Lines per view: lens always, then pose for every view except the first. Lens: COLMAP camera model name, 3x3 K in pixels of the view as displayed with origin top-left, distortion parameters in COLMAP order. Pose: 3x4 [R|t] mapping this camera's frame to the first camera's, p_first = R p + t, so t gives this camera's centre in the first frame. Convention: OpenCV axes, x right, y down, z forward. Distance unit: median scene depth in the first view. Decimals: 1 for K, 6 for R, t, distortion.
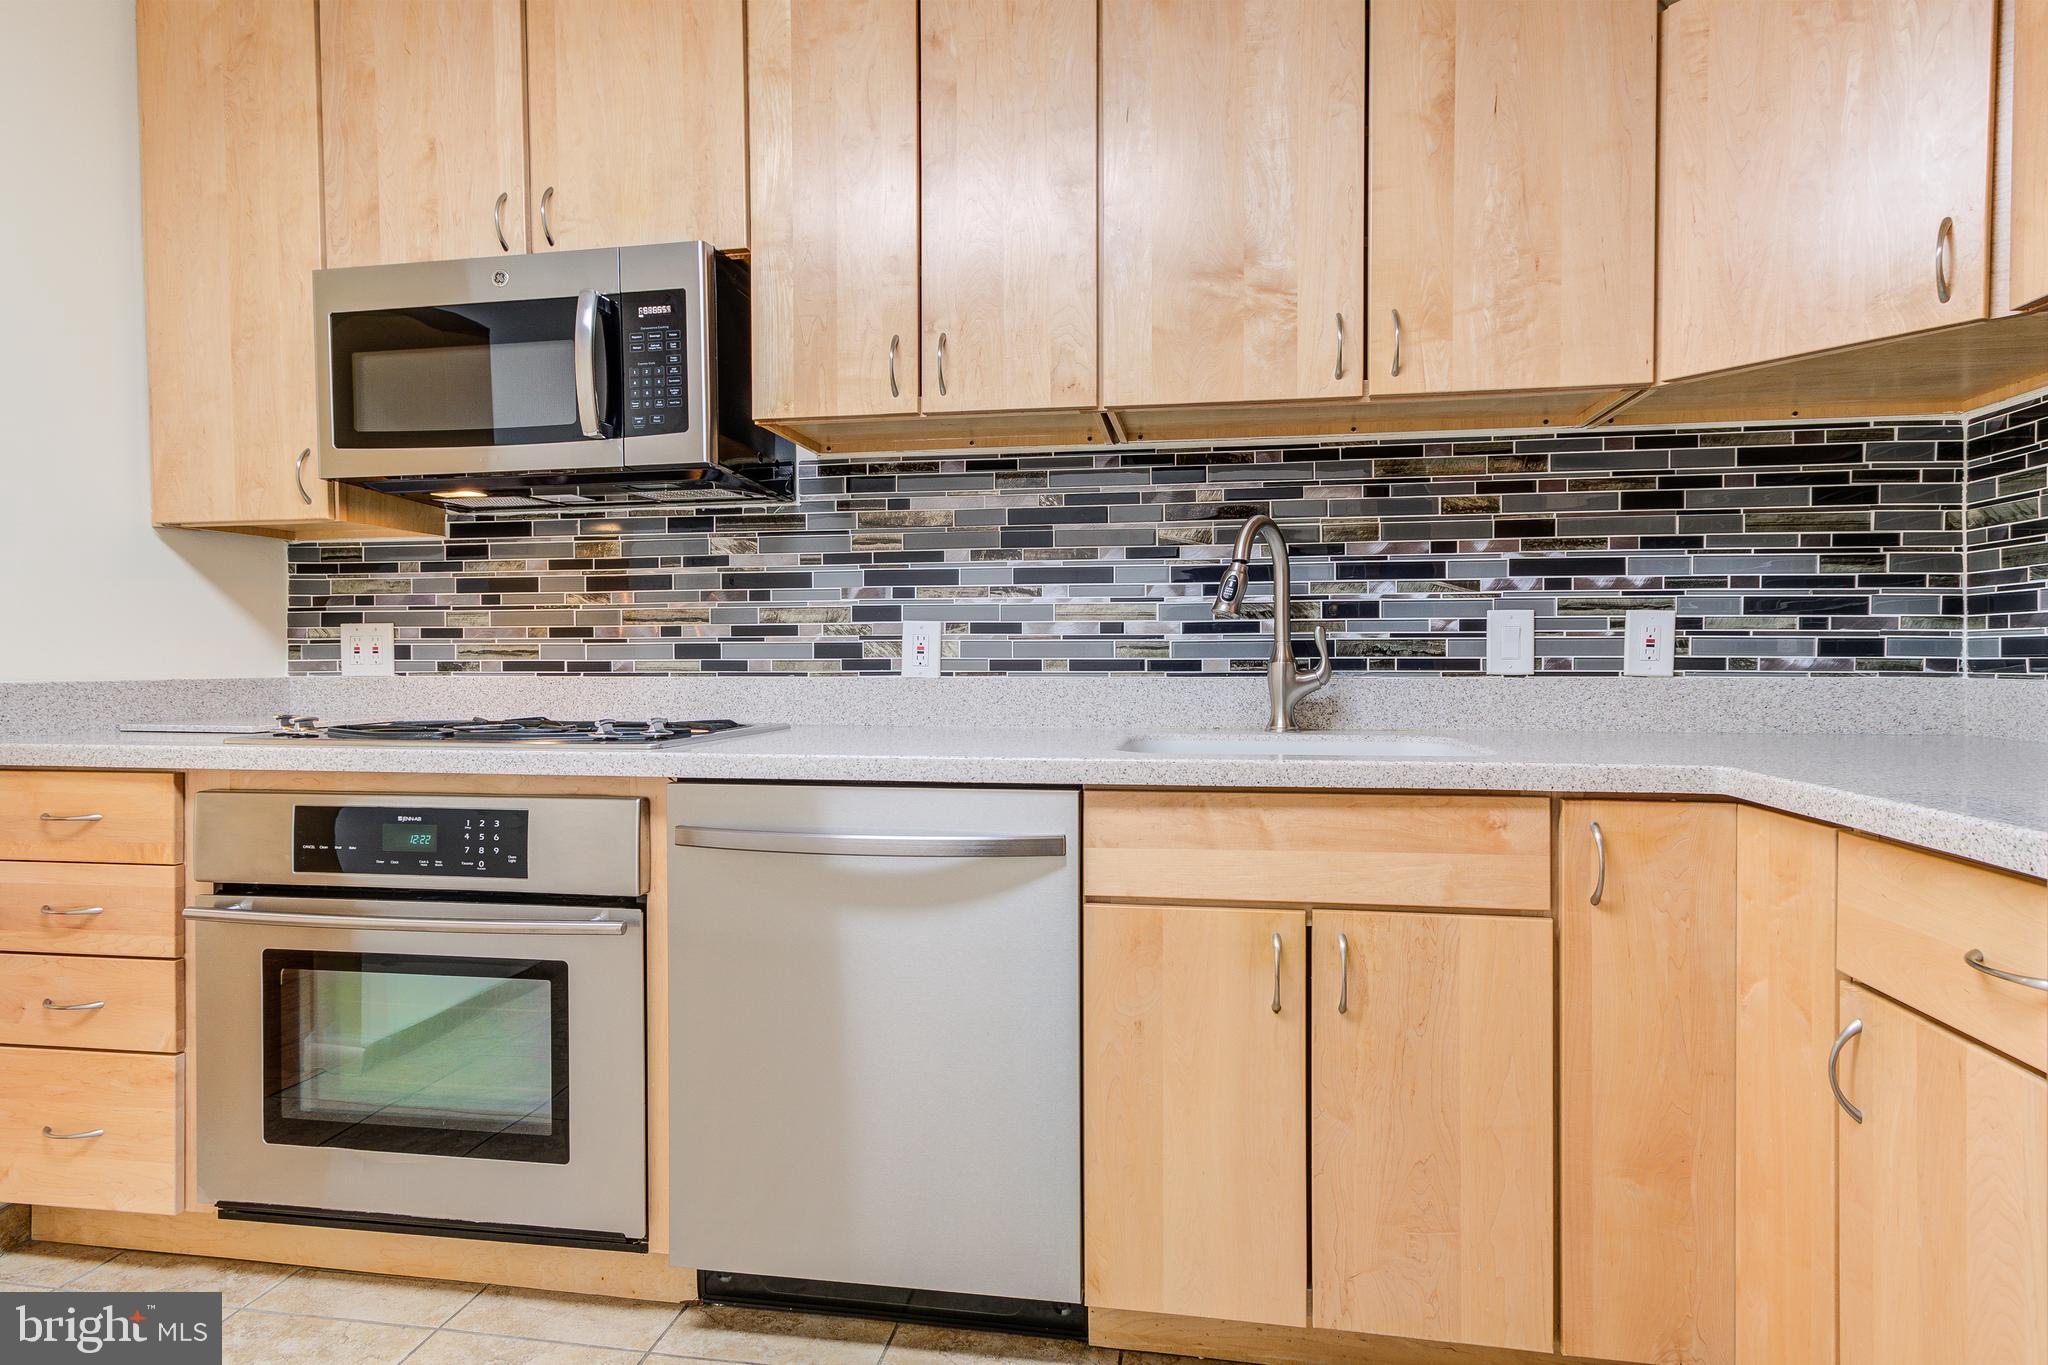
lens RADIAL K [[1072.2, 0, 981.6], [0, 1072.2, 680.2], [0, 0, 1]] dist [0.000859, 0.006332]
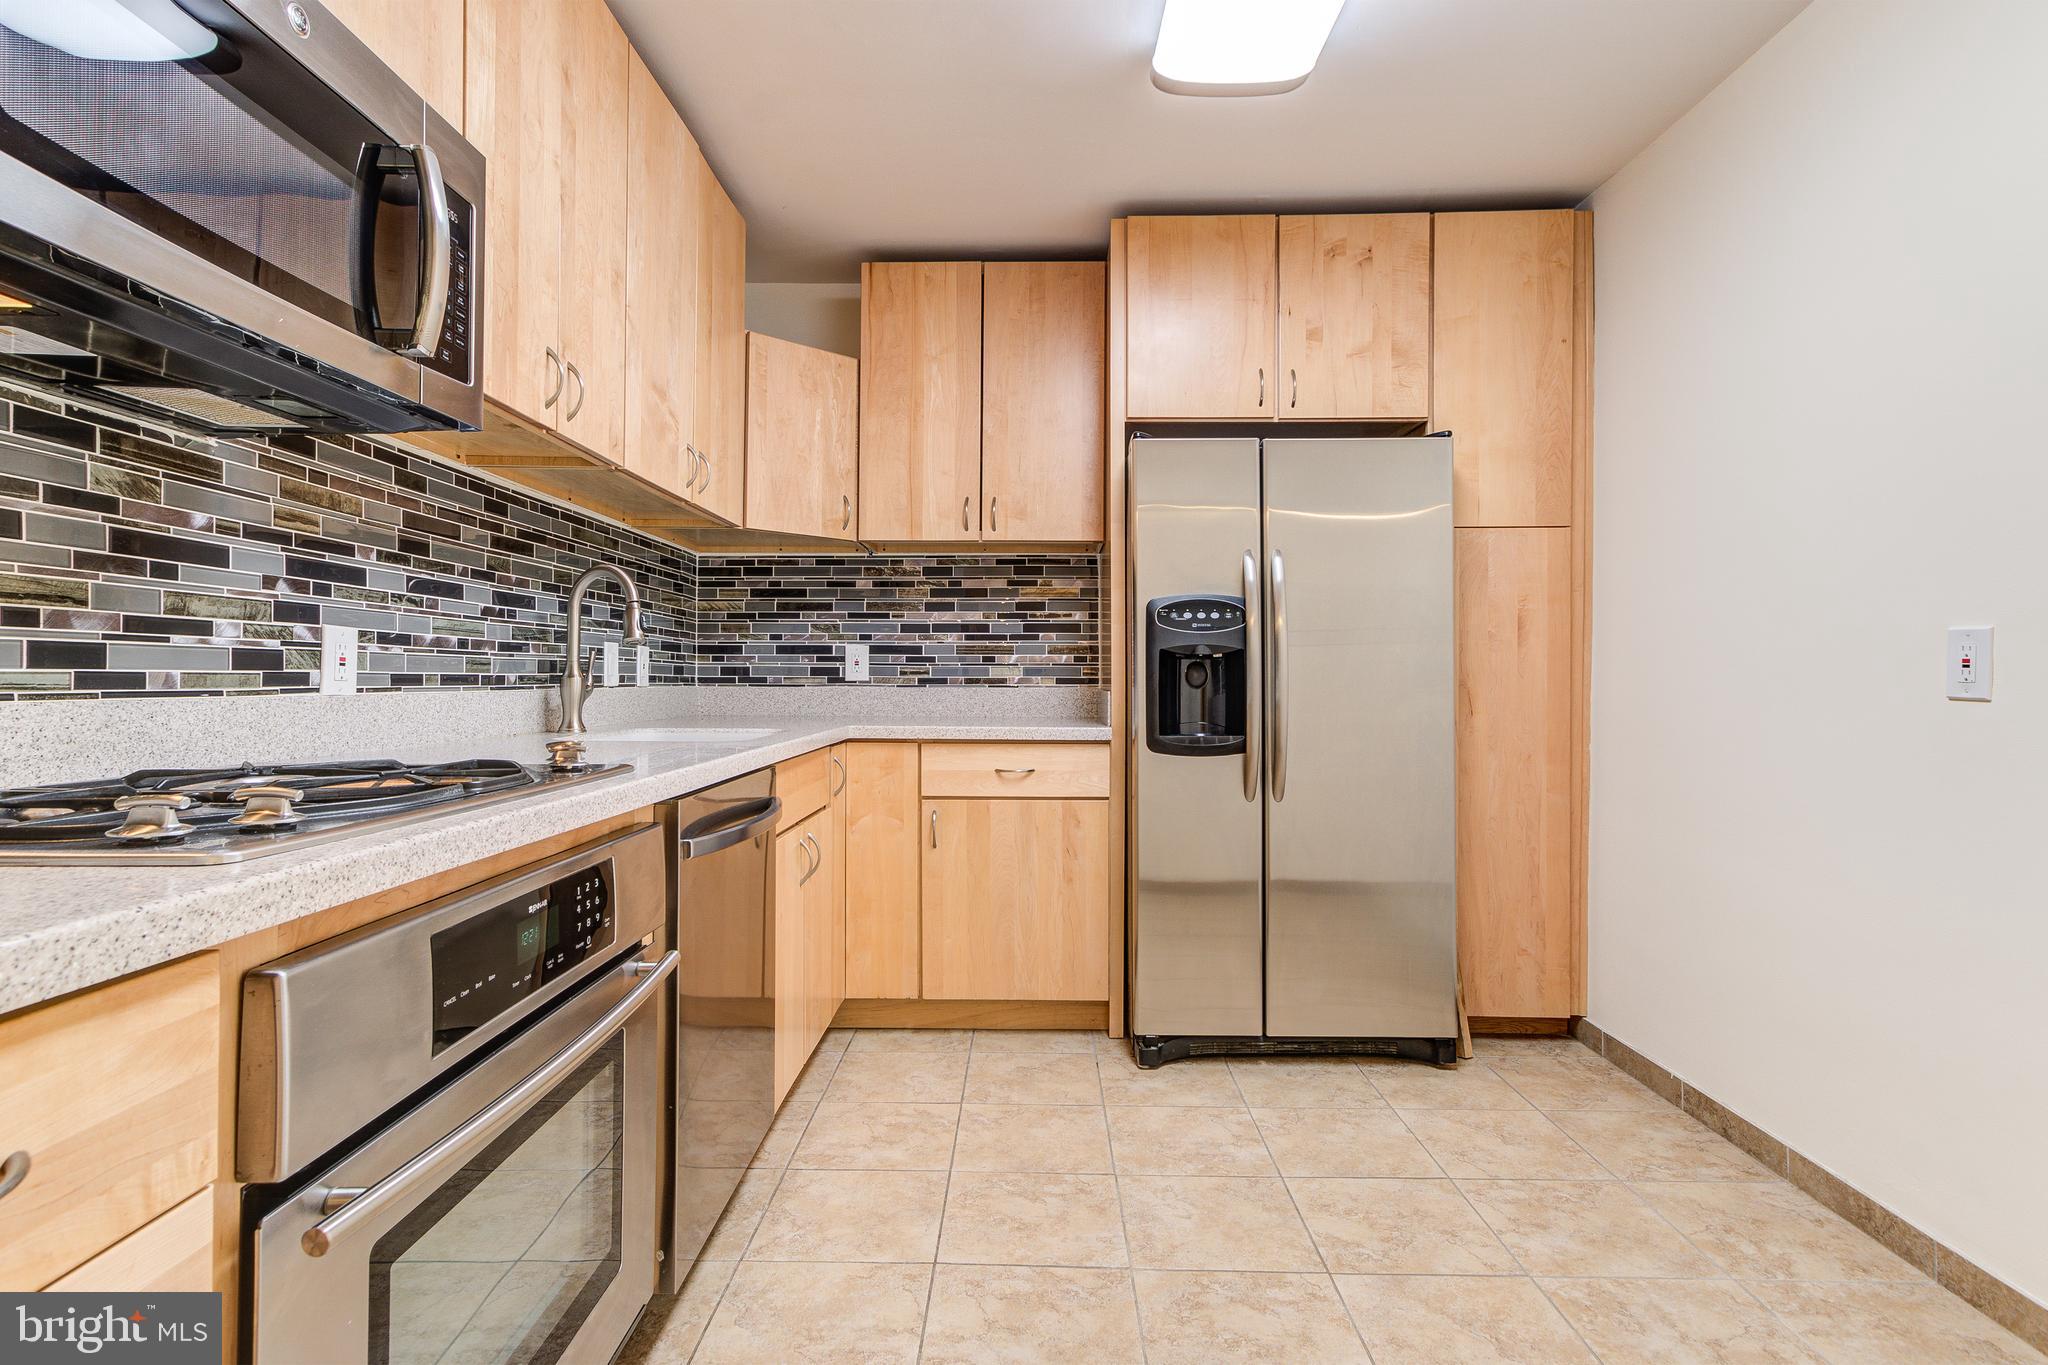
lens RADIAL K [[1075.9, 0, 1007.8], [0, 1075.9, 682.5], [0, 0, 1]] dist [0.025413, 0.002782]
pose [[-0.141276, -0.002308, 0.989968, -1.072211], [0.012420, 0.999914, 0.004103, -0.009979], [-0.989892, 0.012875, -0.141235, 0.688040]]
